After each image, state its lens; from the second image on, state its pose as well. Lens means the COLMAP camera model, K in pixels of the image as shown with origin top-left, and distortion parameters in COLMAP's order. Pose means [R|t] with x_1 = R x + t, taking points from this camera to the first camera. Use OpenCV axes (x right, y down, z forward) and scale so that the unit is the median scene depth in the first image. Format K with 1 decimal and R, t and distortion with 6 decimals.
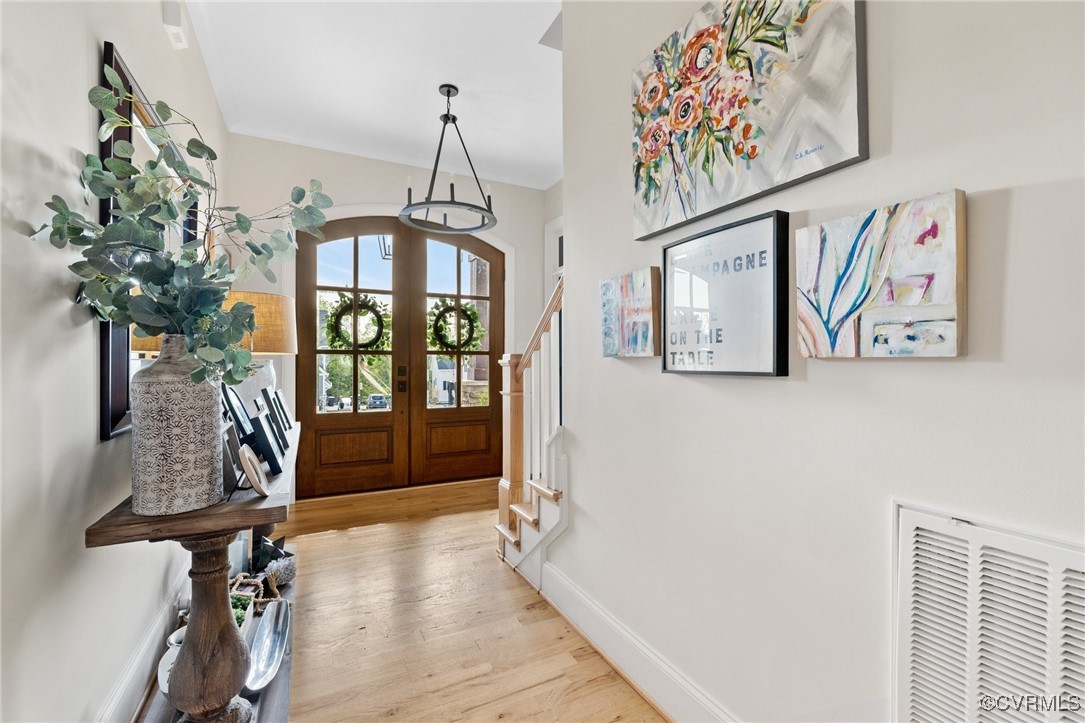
lens RADIAL K [[467.8, 0, 542.5], [0, 467.8, 361.5], [0, 0, 1]] dist [-0.000351, -0.000012]
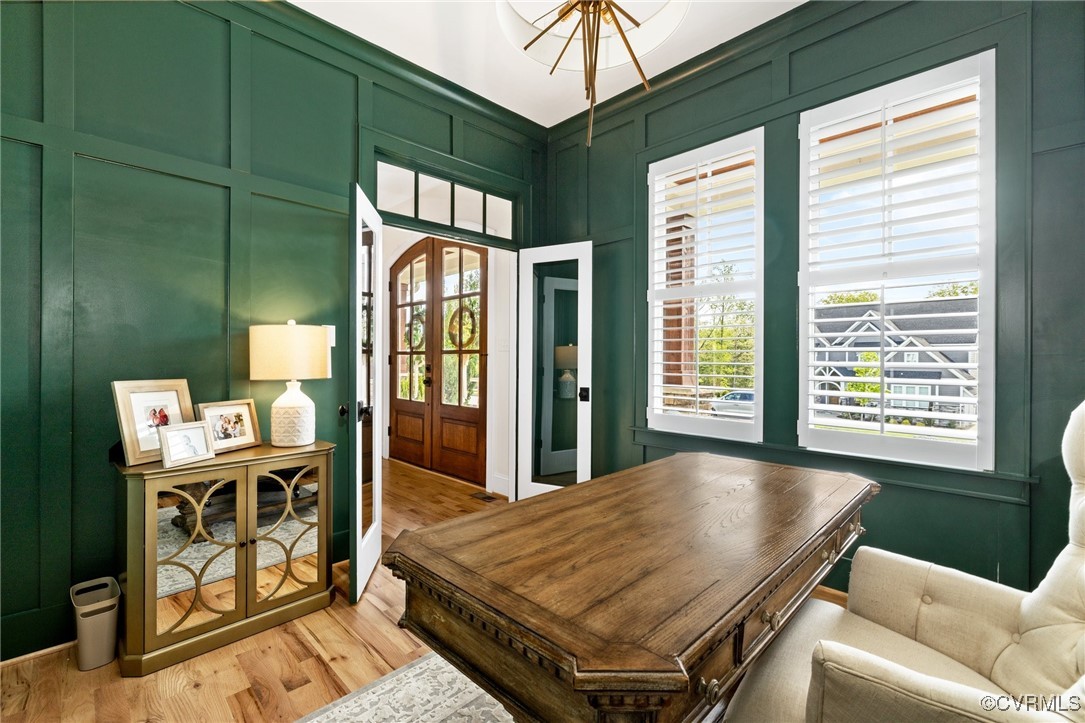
lens RADIAL K [[467.8, 0, 542.5], [0, 467.8, 361.5], [0, 0, 1]] dist [-0.000351, -0.000012]
pose [[0.307974, 0.011785, -0.951322, 0.862601], [-0.002536, 0.999930, 0.011566, -0.010288], [0.951391, -0.001149, 0.307982, 0.891621]]
